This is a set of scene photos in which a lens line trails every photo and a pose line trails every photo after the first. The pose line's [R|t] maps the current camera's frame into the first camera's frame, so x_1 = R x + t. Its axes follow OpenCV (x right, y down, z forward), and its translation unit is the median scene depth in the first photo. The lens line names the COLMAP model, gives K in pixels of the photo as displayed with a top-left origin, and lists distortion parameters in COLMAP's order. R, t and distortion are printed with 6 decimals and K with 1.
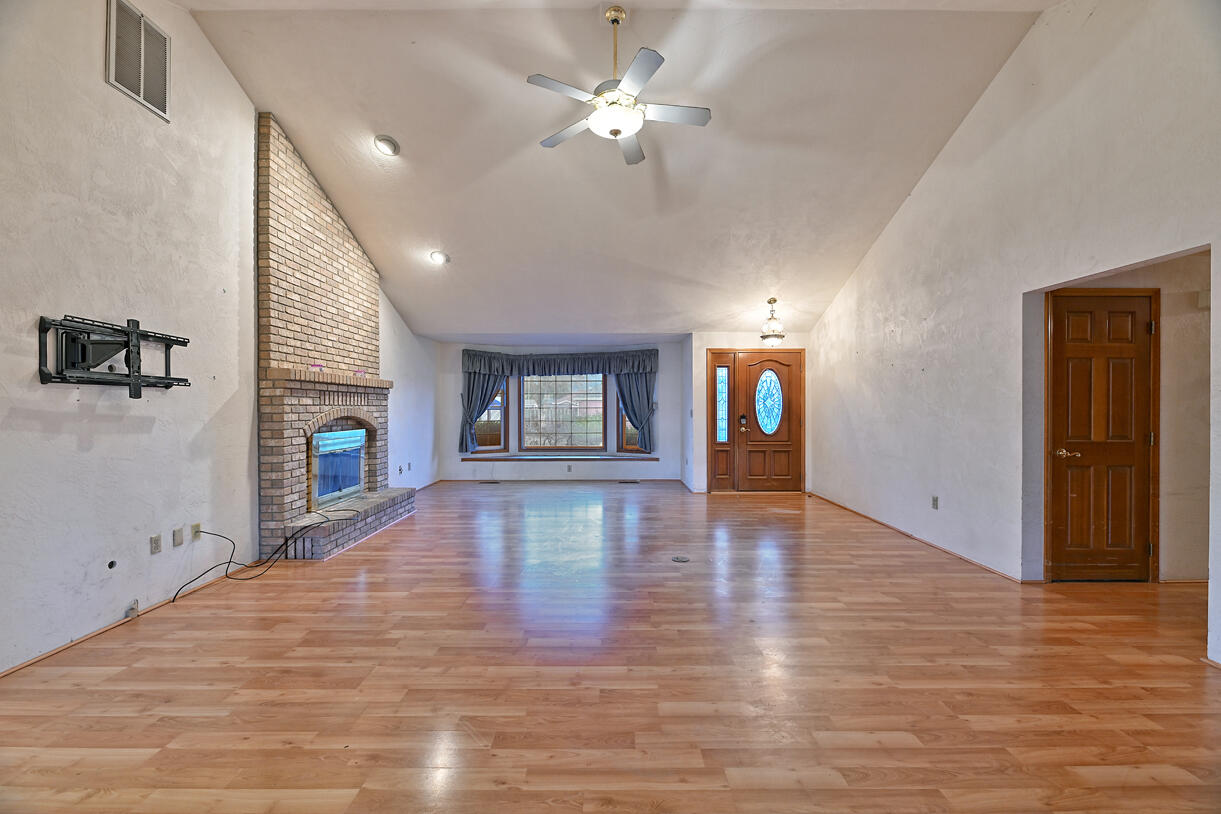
lens RADIAL K [[486.6, 0, 604.1], [0, 486.6, 408.8], [0, 0, 1]] dist [-0.002234, -0.001362]
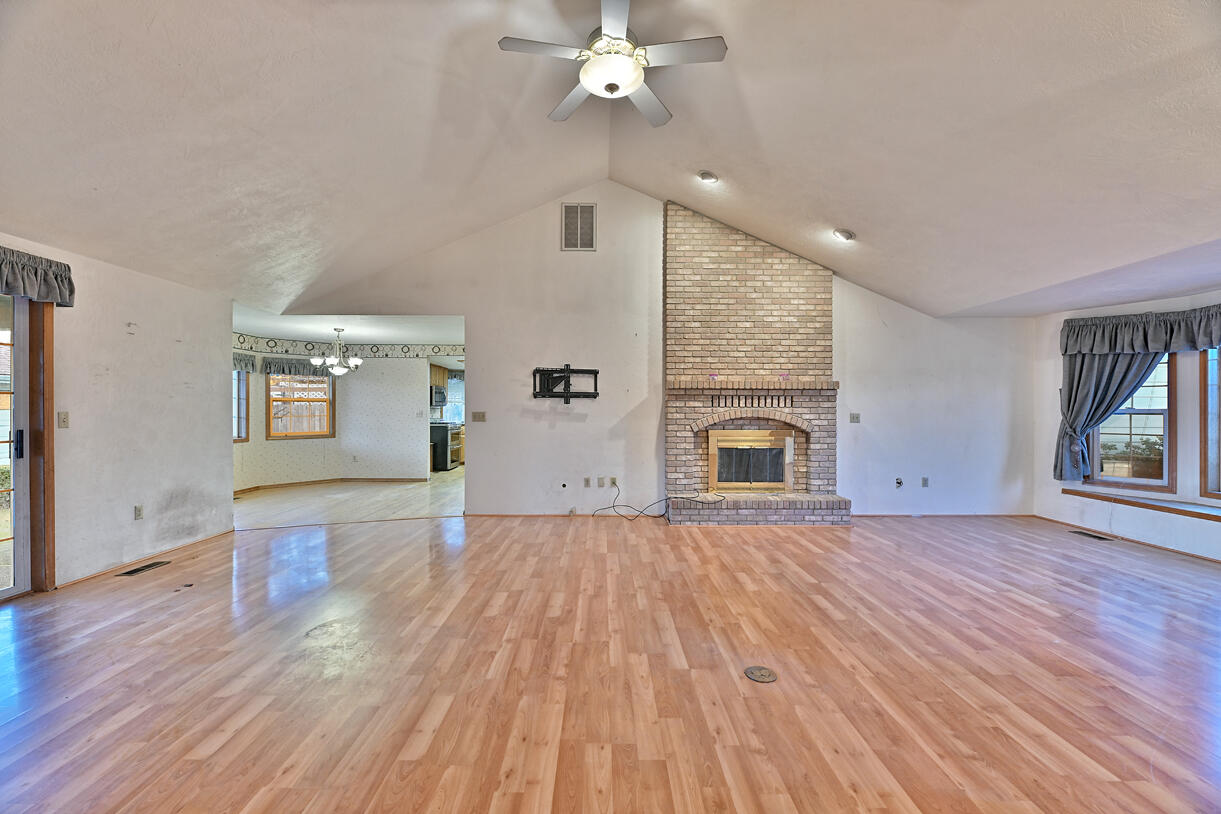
lens RADIAL K [[486.6, 0, 609.4], [0, 486.6, 408.1], [0, 0, 1]] dist [-0.002234, -0.001362]
pose [[0.019196, -0.001065, -0.999815, 0.737843], [-0.006431, 0.999979, -0.001189, -0.002264], [0.999795, 0.006453, 0.019189, 0.821616]]
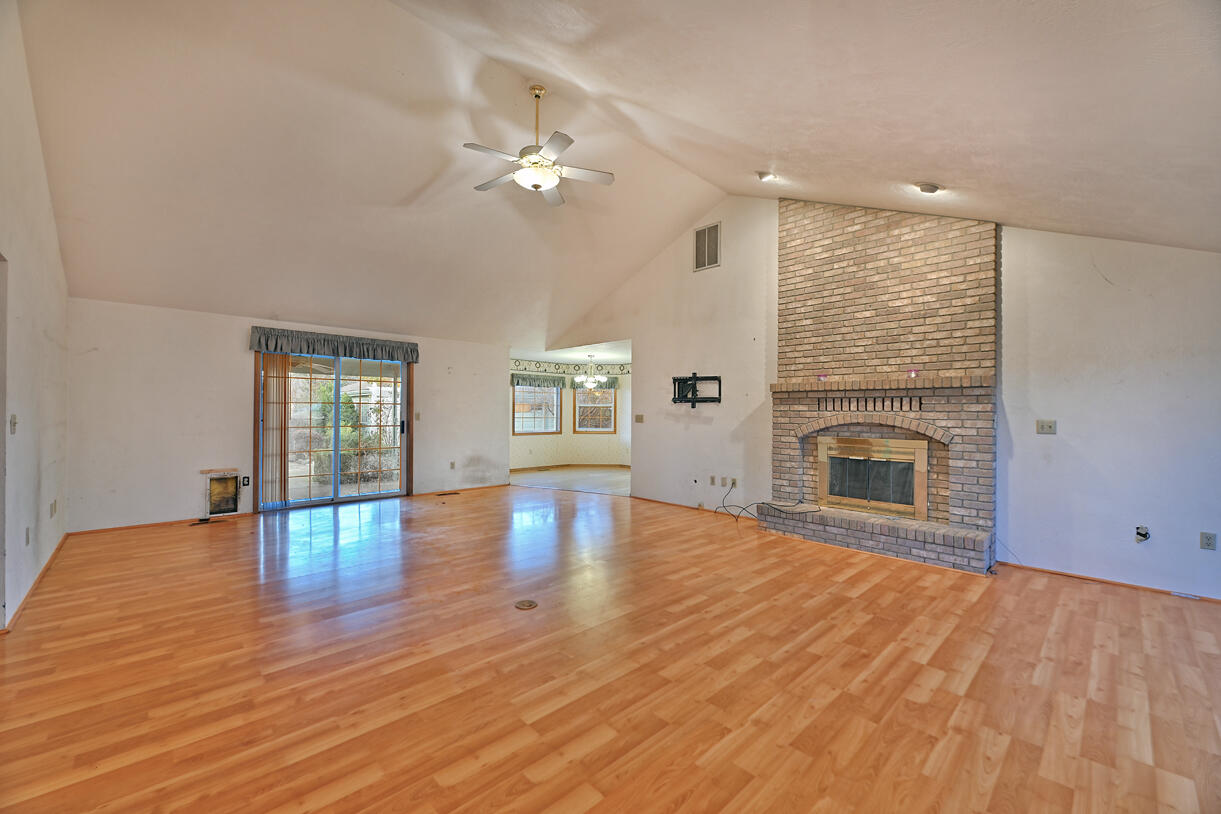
lens RADIAL K [[486.6, 0, 611.1], [0, 486.6, 408.1], [0, 0, 1]] dist [-0.002234, -0.001362]
pose [[-0.714752, -0.010233, -0.699303, 0.620409], [-0.009134, 0.999944, -0.005296, -0.004561], [0.699318, 0.002602, -0.714806, 1.683499]]
